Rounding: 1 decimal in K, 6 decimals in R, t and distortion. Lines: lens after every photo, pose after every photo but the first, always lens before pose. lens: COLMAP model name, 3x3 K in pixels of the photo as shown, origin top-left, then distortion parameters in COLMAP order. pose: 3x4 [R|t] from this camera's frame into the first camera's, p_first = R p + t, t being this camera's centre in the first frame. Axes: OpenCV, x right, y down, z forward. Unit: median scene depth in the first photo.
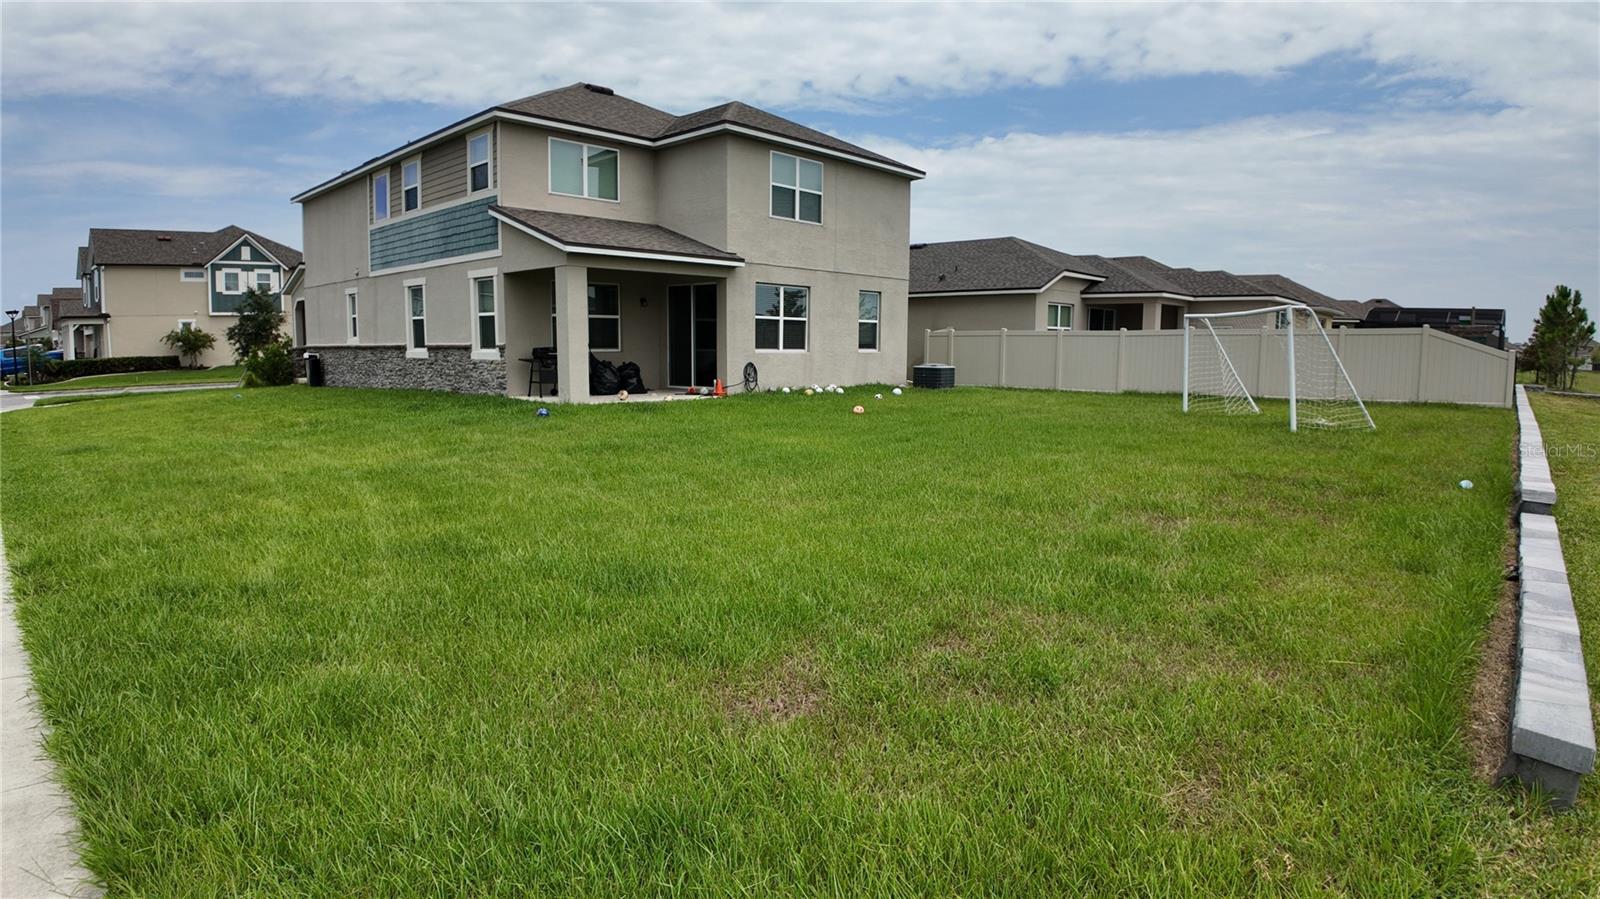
lens RADIAL K [[871.7, 0, 800.0], [0, 871.7, 449.5], [0, 0, 1]] dist [-0.108513, -0.000207]
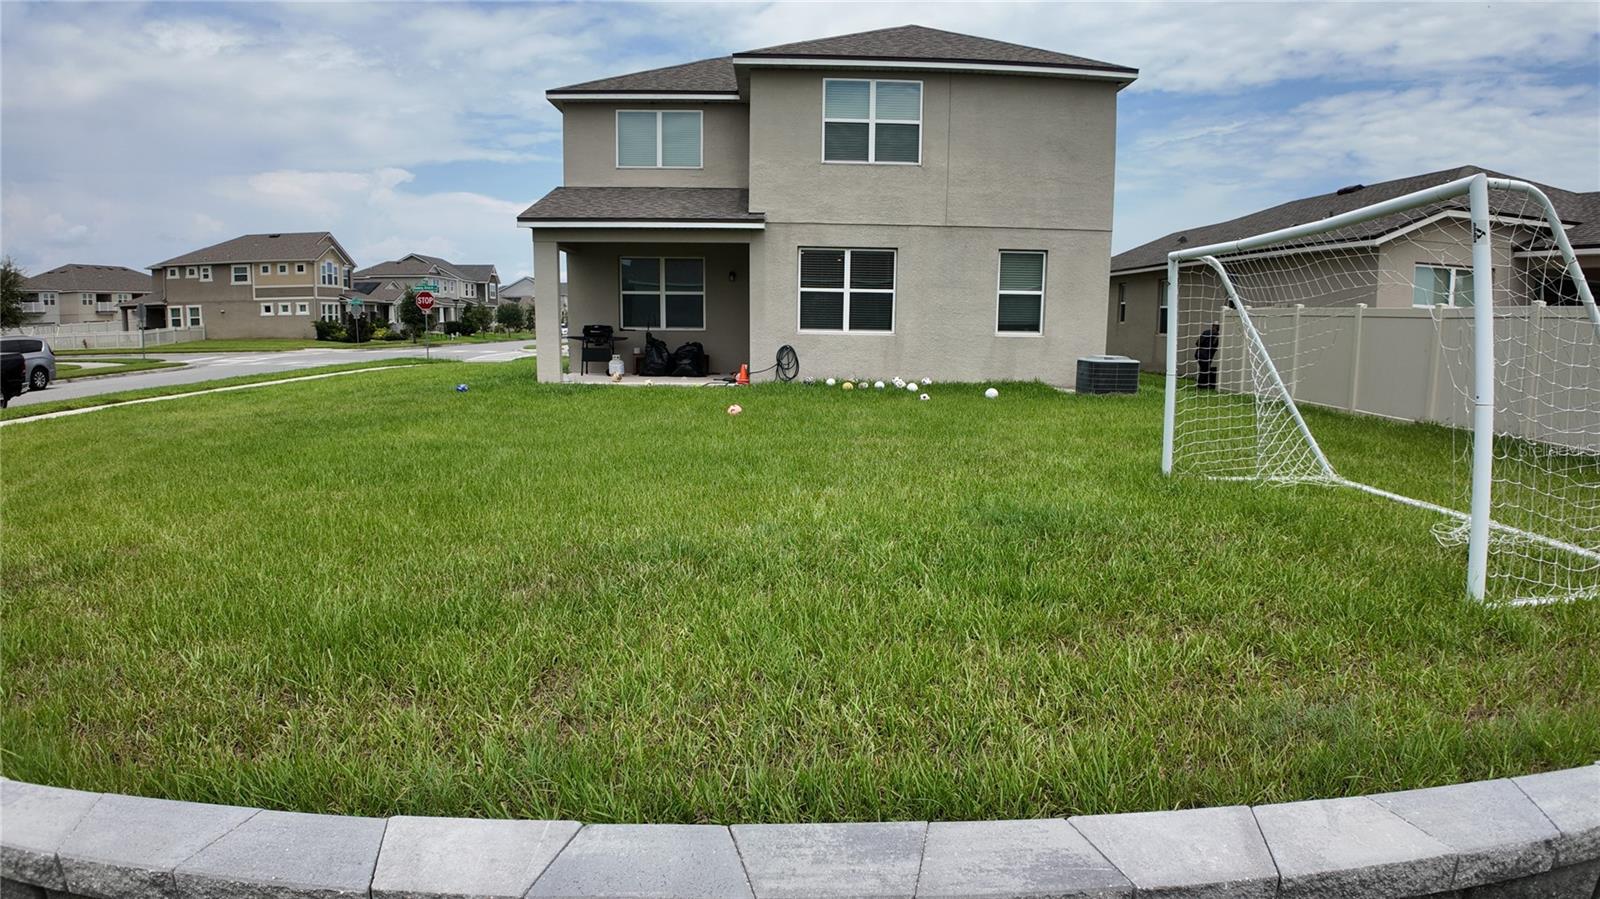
lens RADIAL K [[871.7, 0, 800.0], [0, 871.7, 449.5], [0, 0, 1]] dist [-0.108513, -0.000207]
pose [[0.683981, 0.108758, -0.721348, 0.534585], [-0.091186, 0.993815, 0.063376, -0.053995], [0.723779, 0.022429, 0.689667, 0.431959]]
